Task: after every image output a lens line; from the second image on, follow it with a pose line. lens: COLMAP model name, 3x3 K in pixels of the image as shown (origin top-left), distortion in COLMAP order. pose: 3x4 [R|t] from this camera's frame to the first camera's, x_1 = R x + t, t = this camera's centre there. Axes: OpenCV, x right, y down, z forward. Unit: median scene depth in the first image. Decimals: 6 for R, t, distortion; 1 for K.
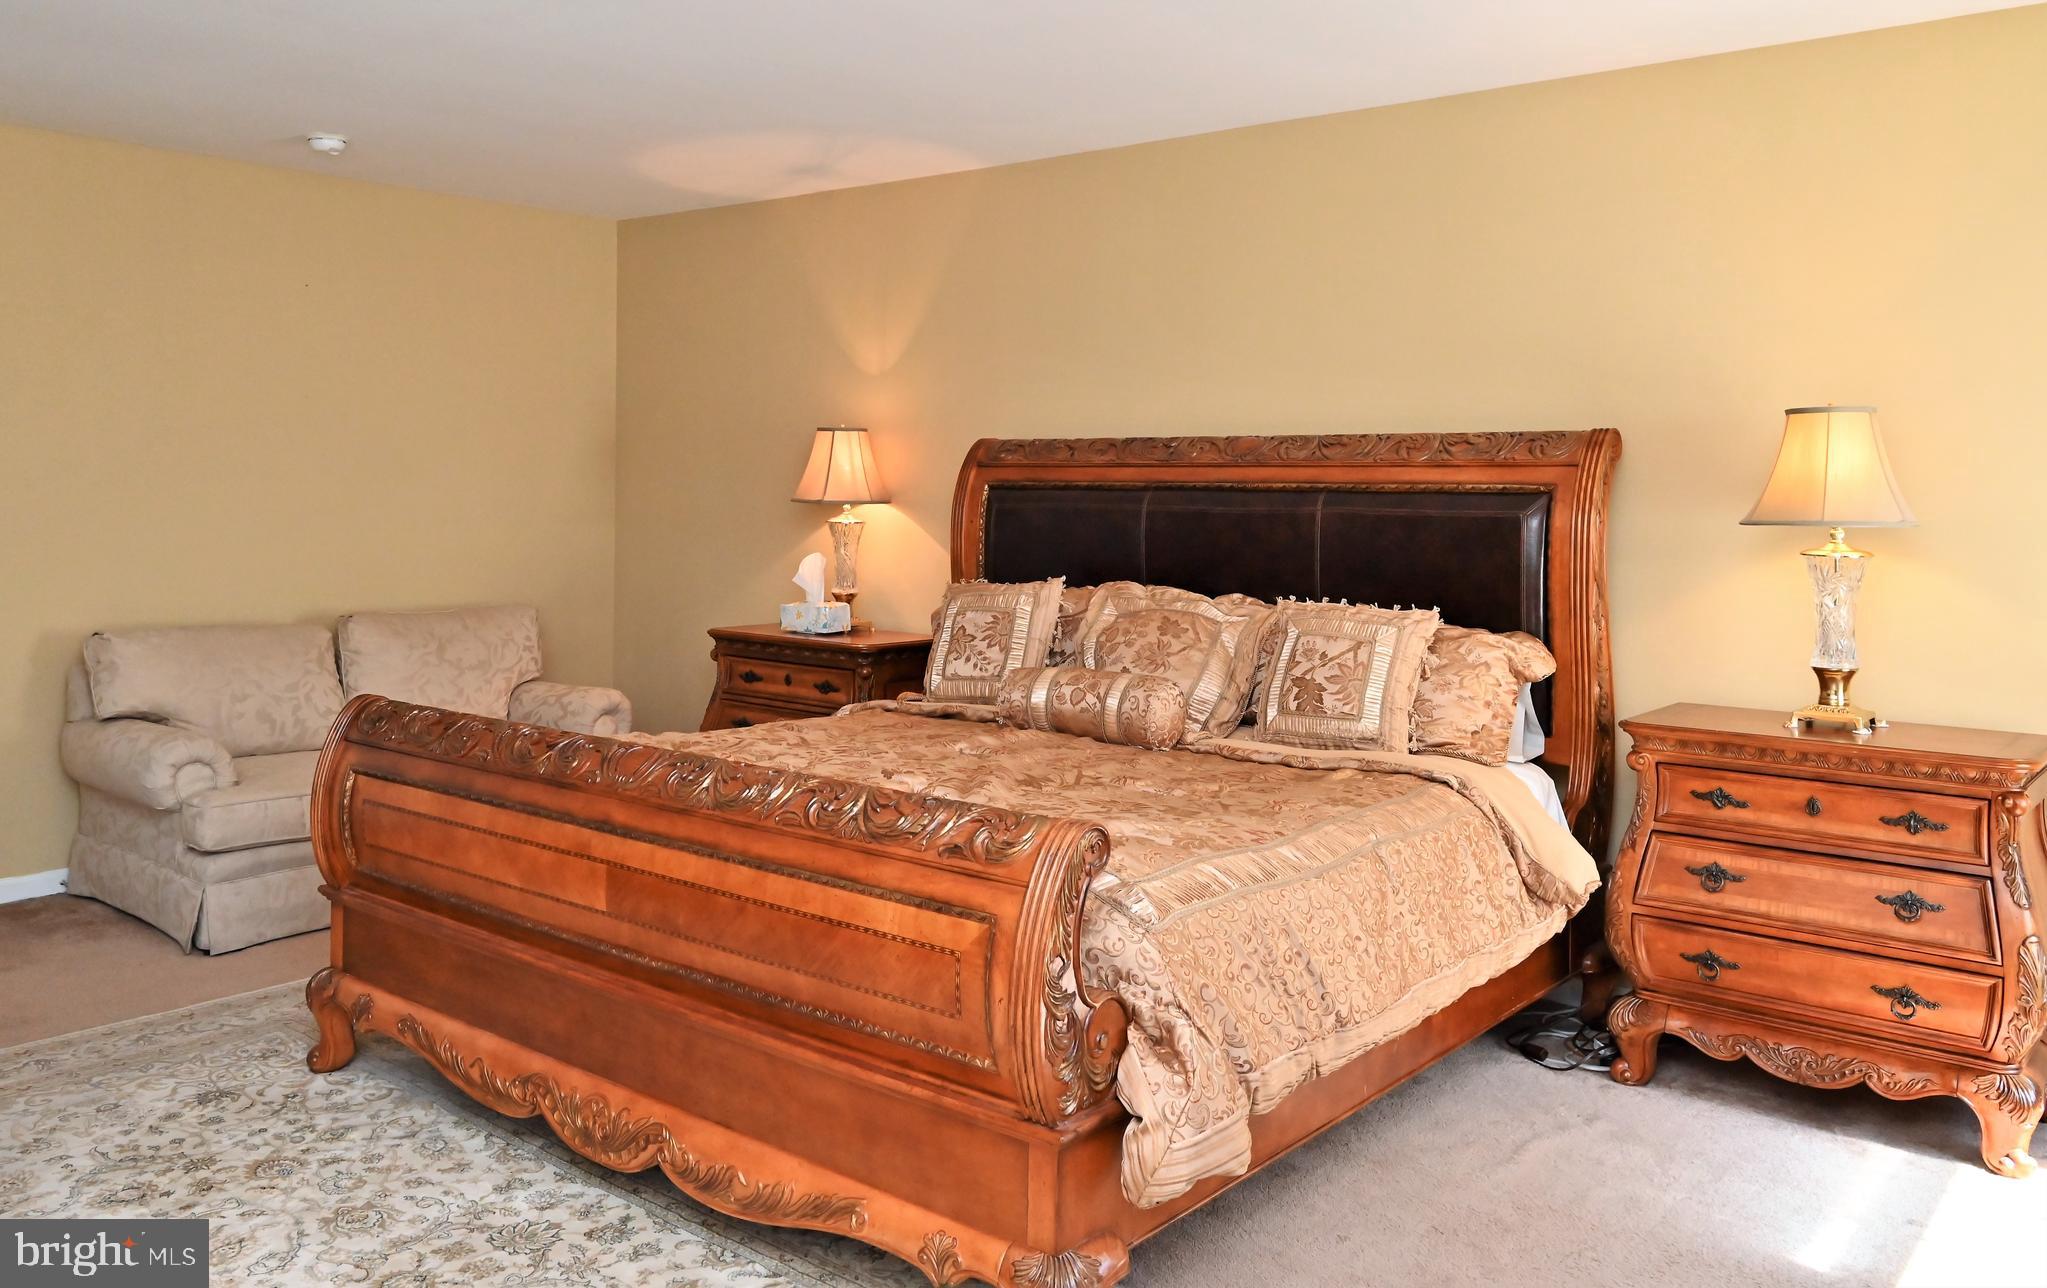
lens RADIAL K [[1586.3, 0, 1023.5], [0, 1586.3, 644.0], [0, 0, 1]] dist [0.026661, 0.001021]
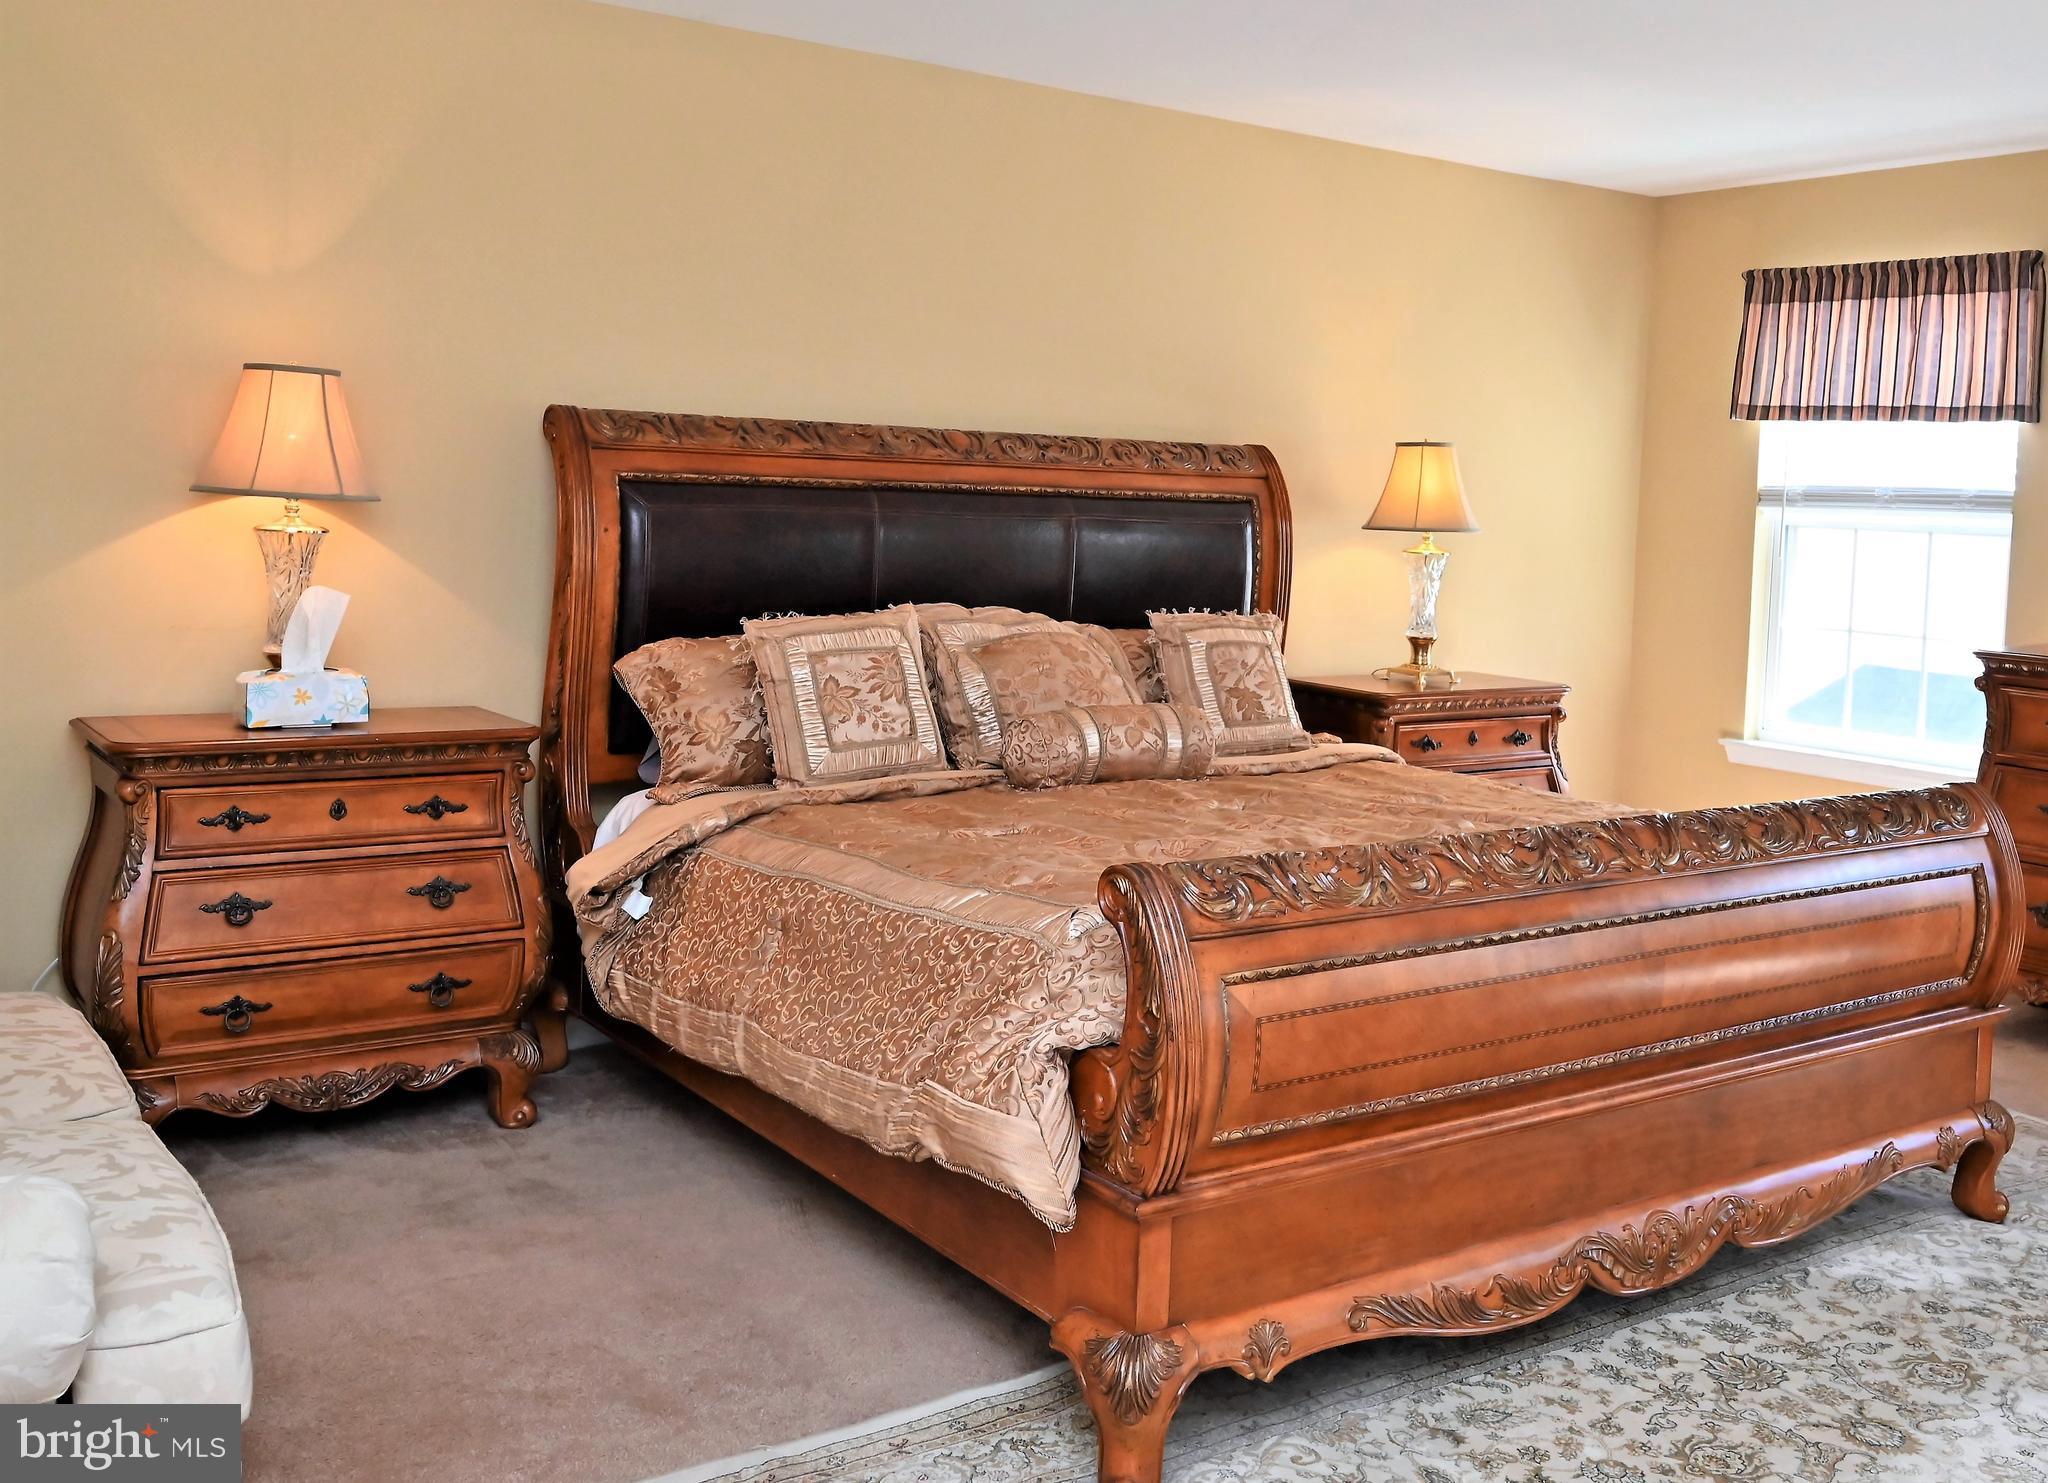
lens RADIAL K [[1884.7, 0, 1024.0], [0, 1884.7, 741.5], [0, 0, 1]] dist [-0.001647, 0.007009]
pose [[0.277401, -0.128306, 0.952148, -0.980206], [0.058911, 0.991449, 0.116438, -0.089953], [-0.958946, 0.023792, 0.282587, 0.762695]]
